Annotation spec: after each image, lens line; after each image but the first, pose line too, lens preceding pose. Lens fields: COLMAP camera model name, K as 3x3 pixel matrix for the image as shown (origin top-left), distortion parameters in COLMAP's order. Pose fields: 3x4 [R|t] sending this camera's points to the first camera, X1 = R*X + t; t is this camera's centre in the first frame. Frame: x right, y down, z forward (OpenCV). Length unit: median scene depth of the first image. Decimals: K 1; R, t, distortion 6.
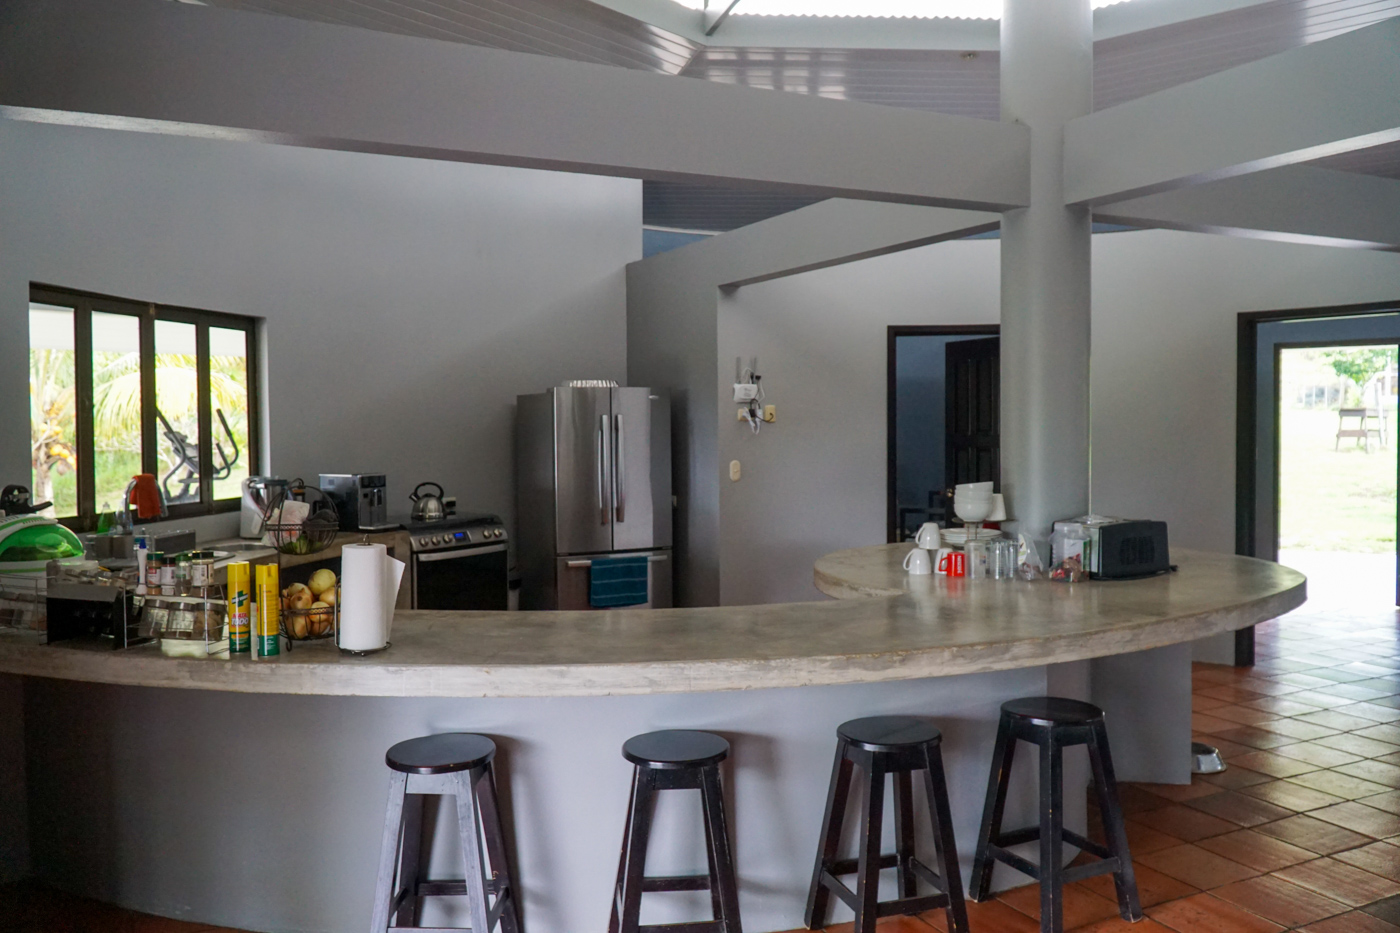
lens RADIAL K [[1115.6, 0, 694.1], [0, 1115.6, 464.6], [0, 0, 1]] dist [-0.015603, 0.000818]
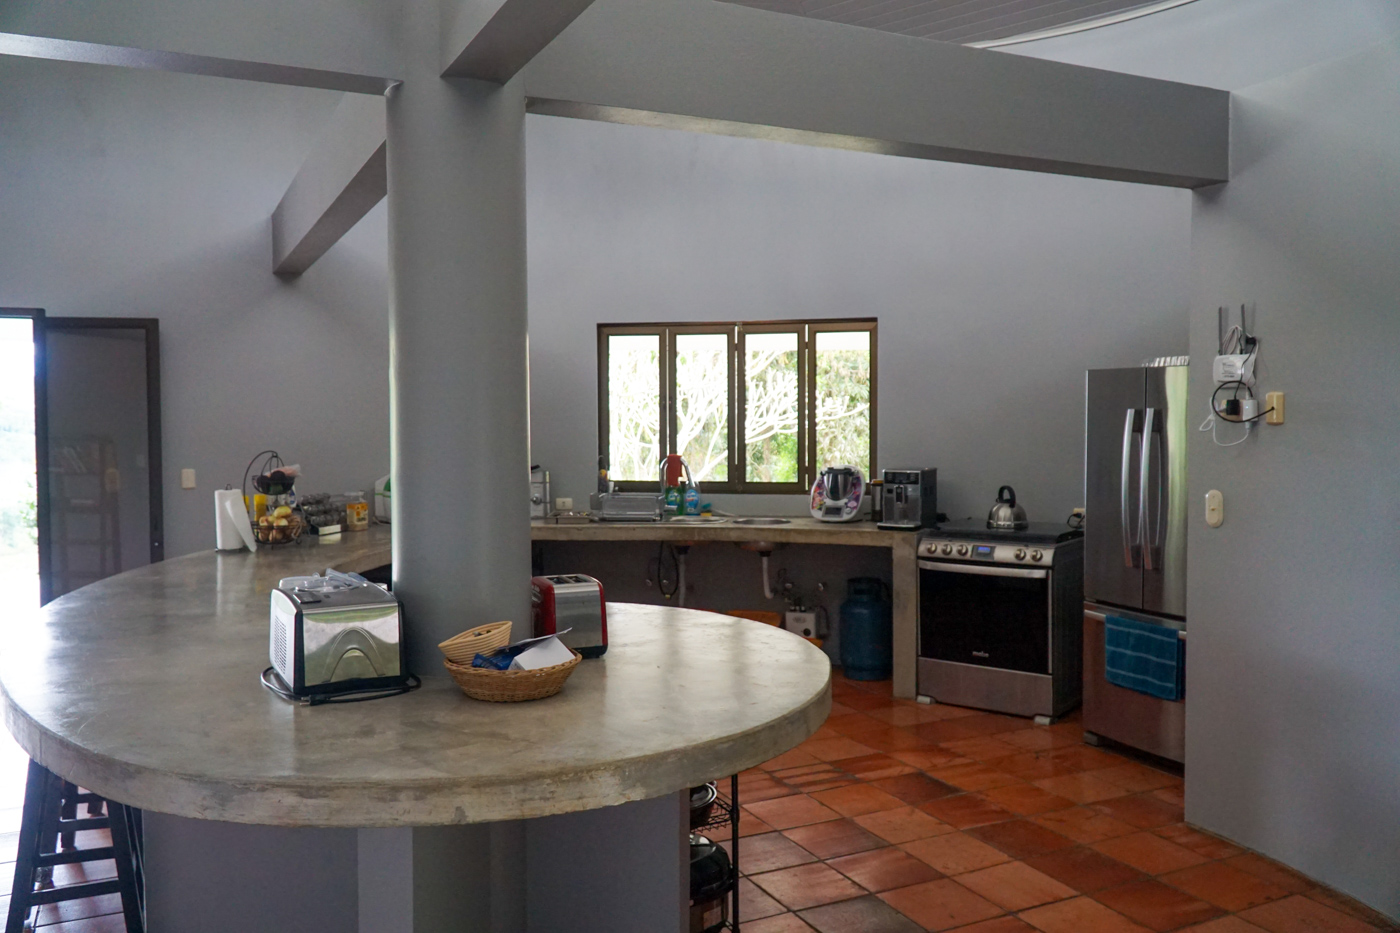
lens RADIAL K [[1115.6, 0, 693.9], [0, 1115.6, 464.7], [0, 0, 1]] dist [-0.015603, 0.000818]
pose [[-0.026312, 0.054661, -0.998158, 0.655963], [-0.038808, 0.997695, 0.055659, -0.040856], [0.998900, 0.040201, -0.024130, 0.803362]]
